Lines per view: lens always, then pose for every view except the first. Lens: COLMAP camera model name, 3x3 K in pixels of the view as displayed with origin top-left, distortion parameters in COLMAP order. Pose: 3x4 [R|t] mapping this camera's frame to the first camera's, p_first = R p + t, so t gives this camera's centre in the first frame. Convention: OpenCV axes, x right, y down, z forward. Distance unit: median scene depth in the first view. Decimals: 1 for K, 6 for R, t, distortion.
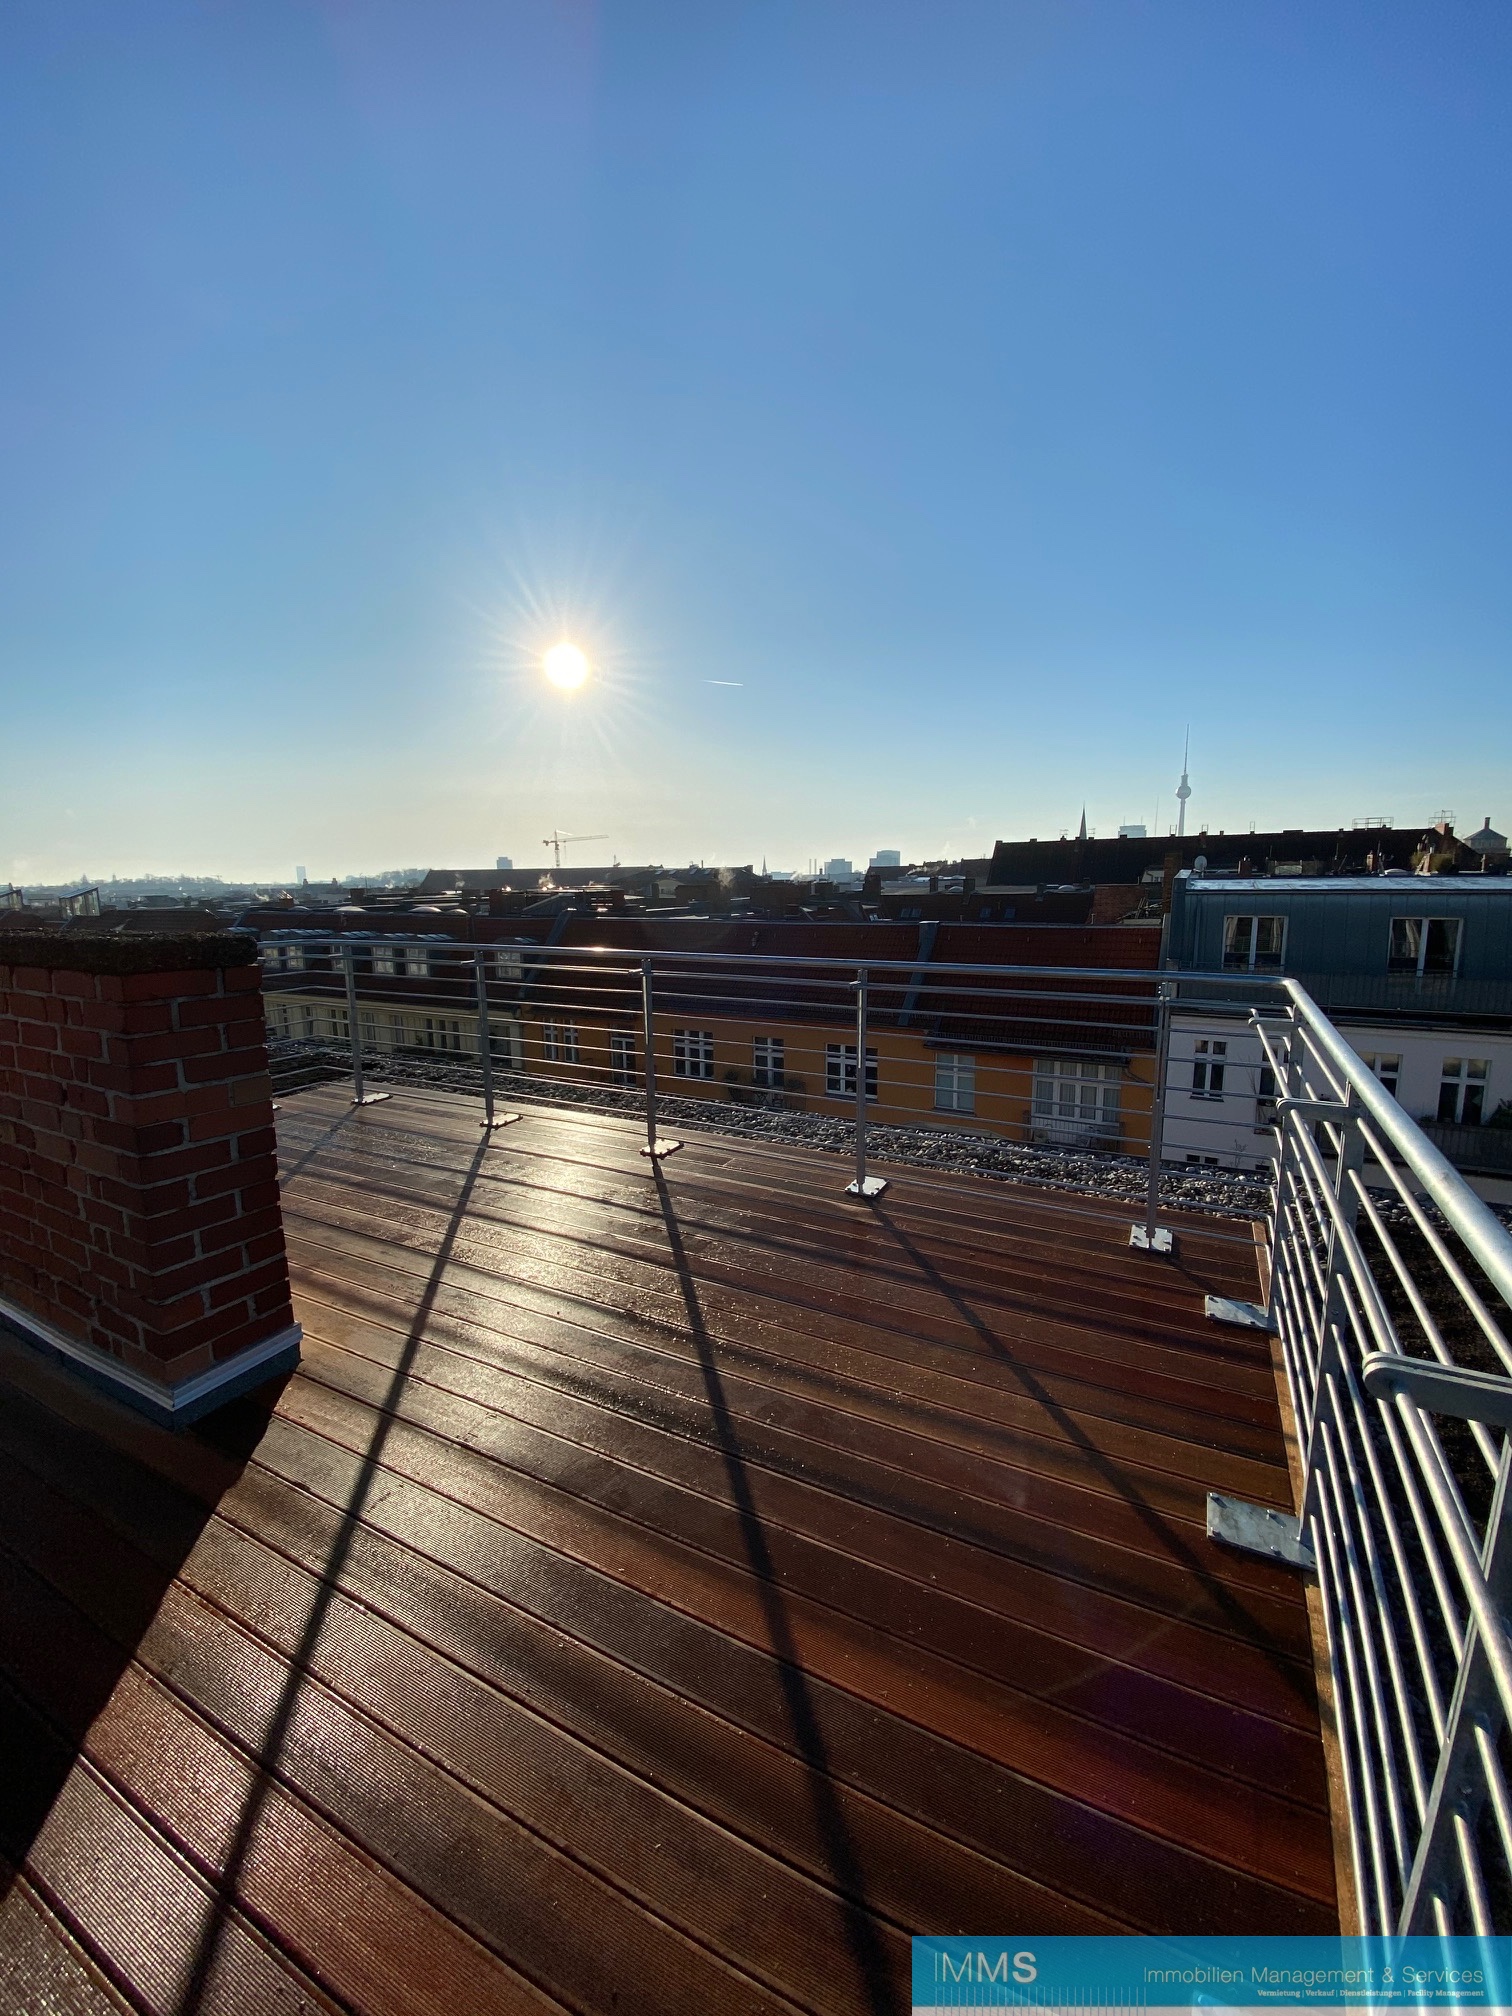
lens RADIAL K [[810.4, 0, 756.0], [0, 810.4, 1008.0], [0, 0, 1]] dist [0.036700, -0.041848]
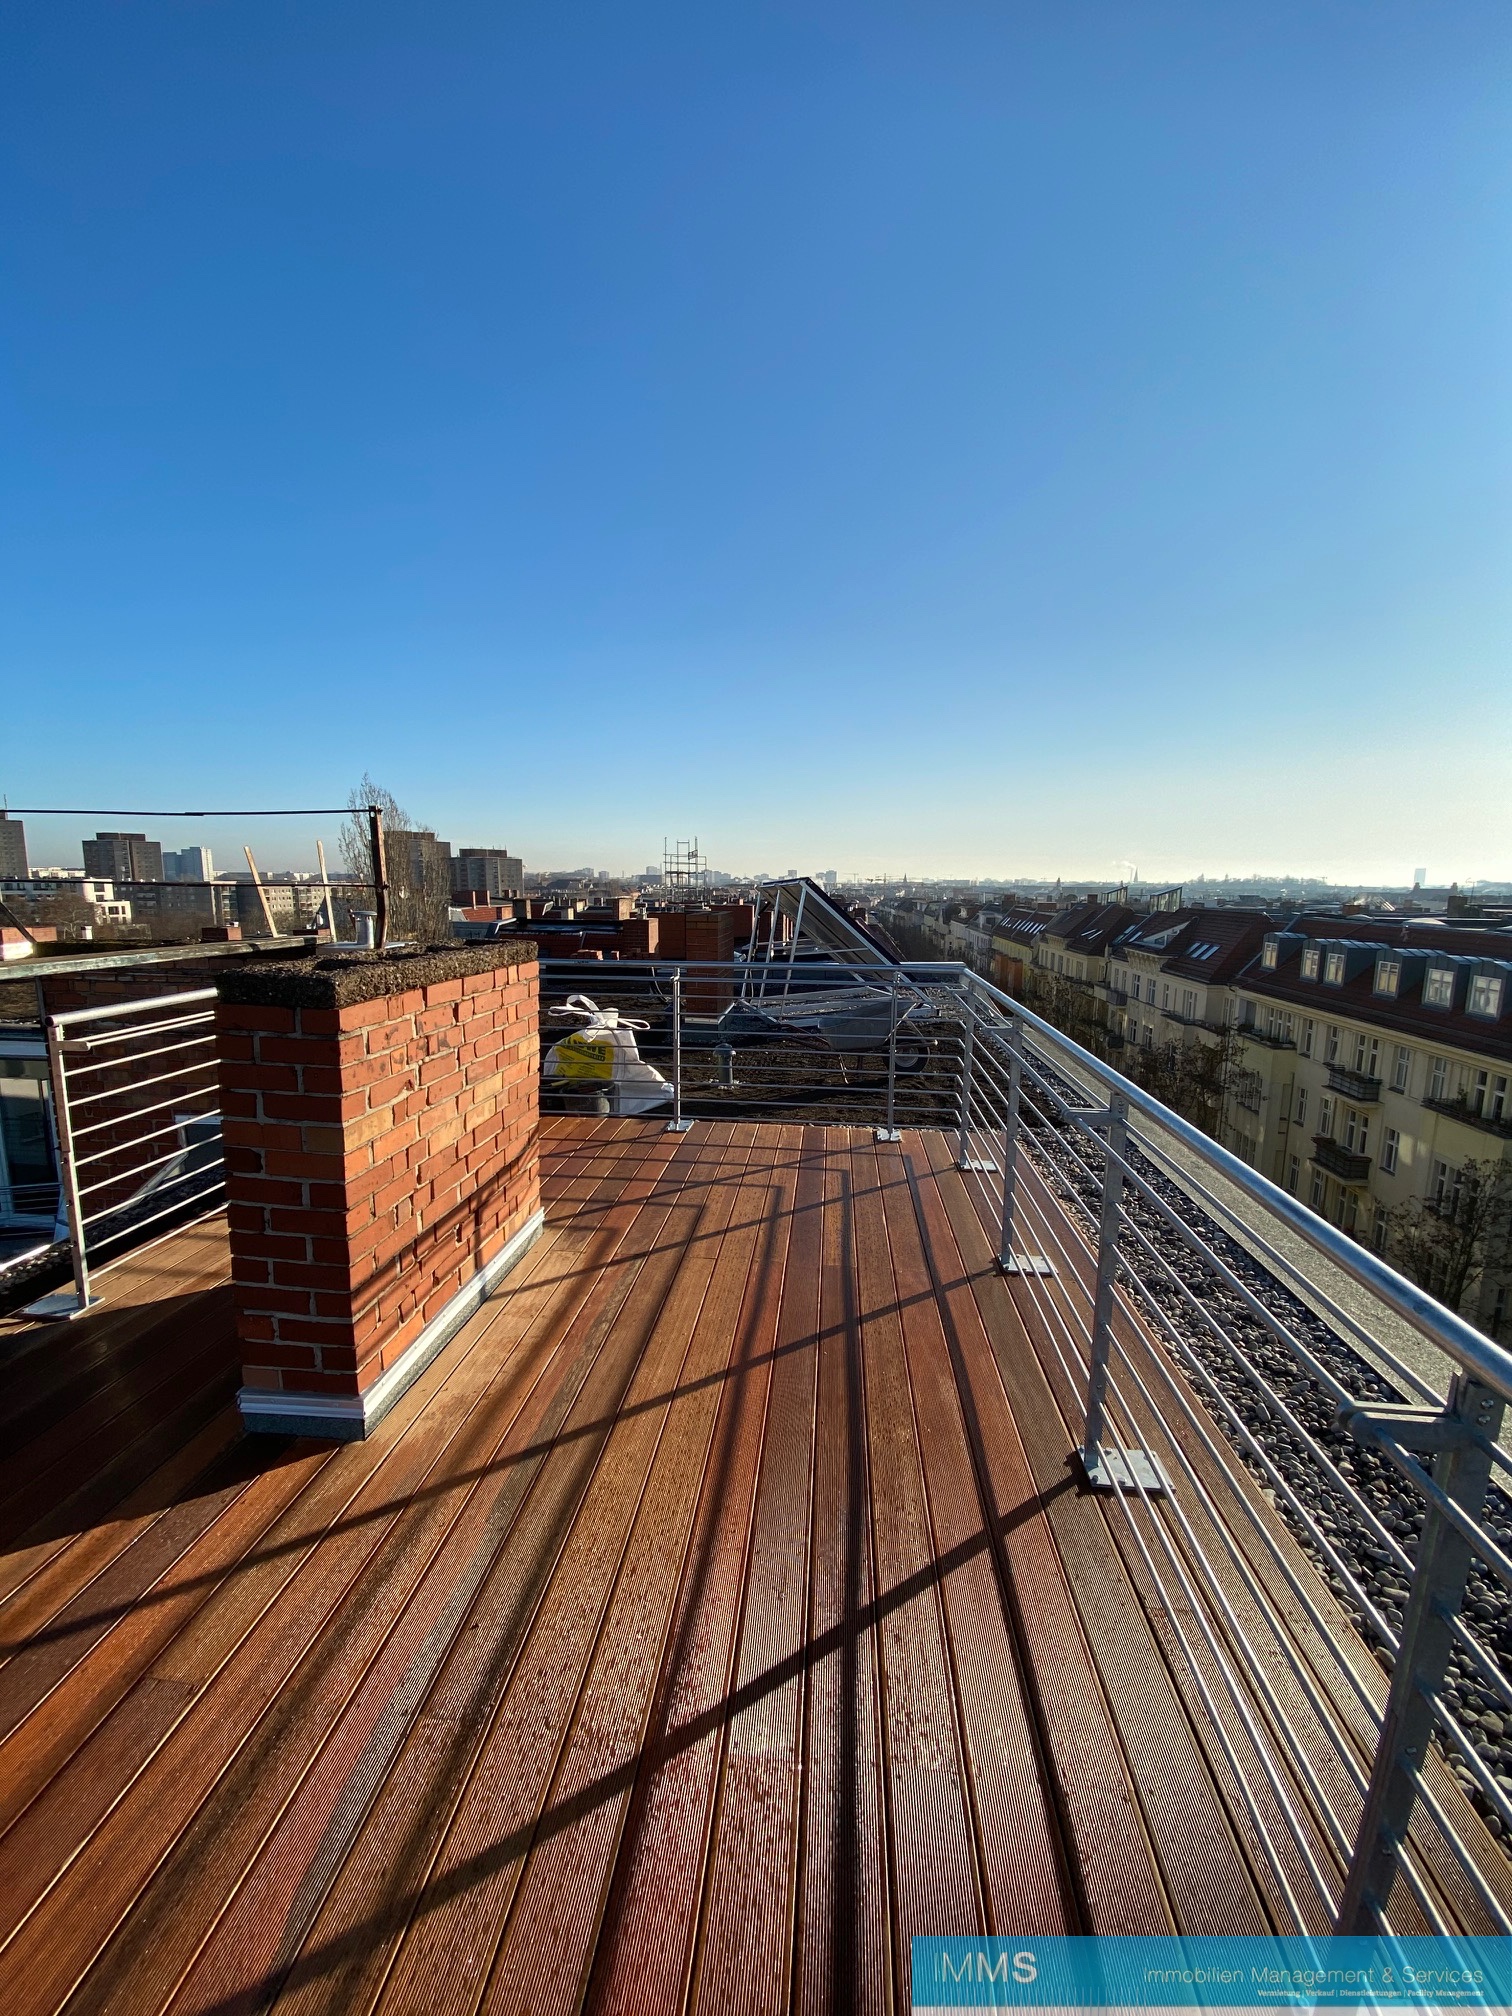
lens RADIAL K [[810.4, 0, 756.0], [0, 810.4, 1008.0], [0, 0, 1]] dist [0.036700, -0.041848]
pose [[0.370596, 0.161273, -0.914686, 0.295925], [-0.161571, 0.980989, 0.107500, -0.170979], [0.914633, 0.107947, 0.389607, 0.806636]]
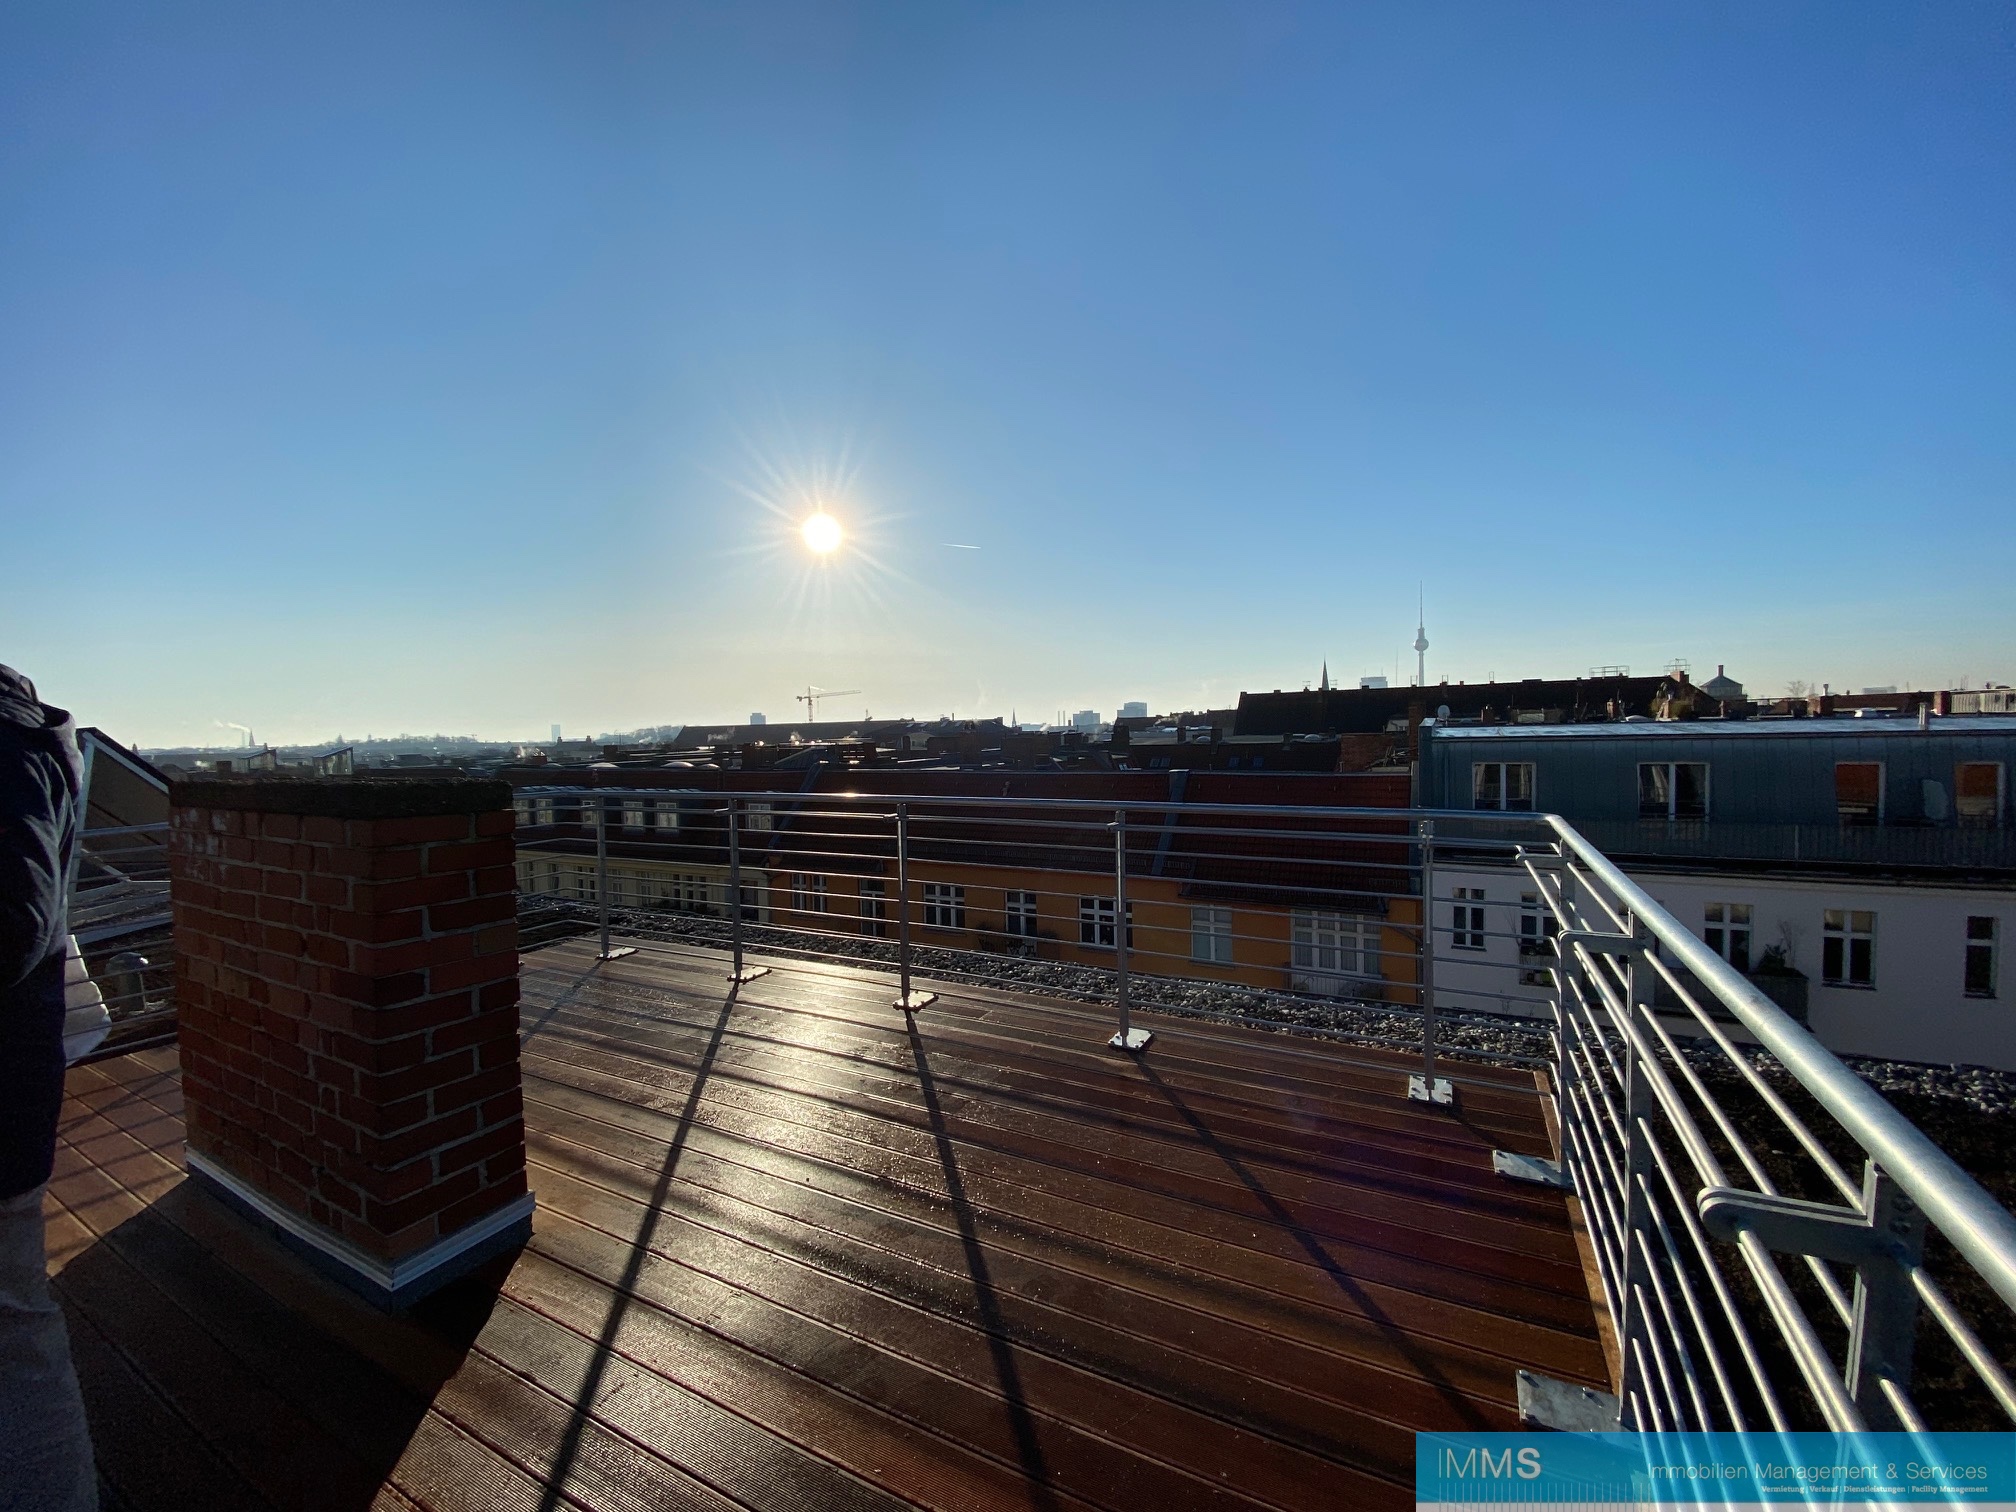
lens RADIAL K [[813.2, 0, 1008.6], [0, 813.2, 762.1], [0, 0, 1]] dist [0.021882, -0.026168]
pose [[0.999937, -0.010788, 0.003009, -0.008266], [0.011071, 0.992717, -0.119958, 0.011419], [-0.001693, 0.119984, 0.992774, 0.007828]]
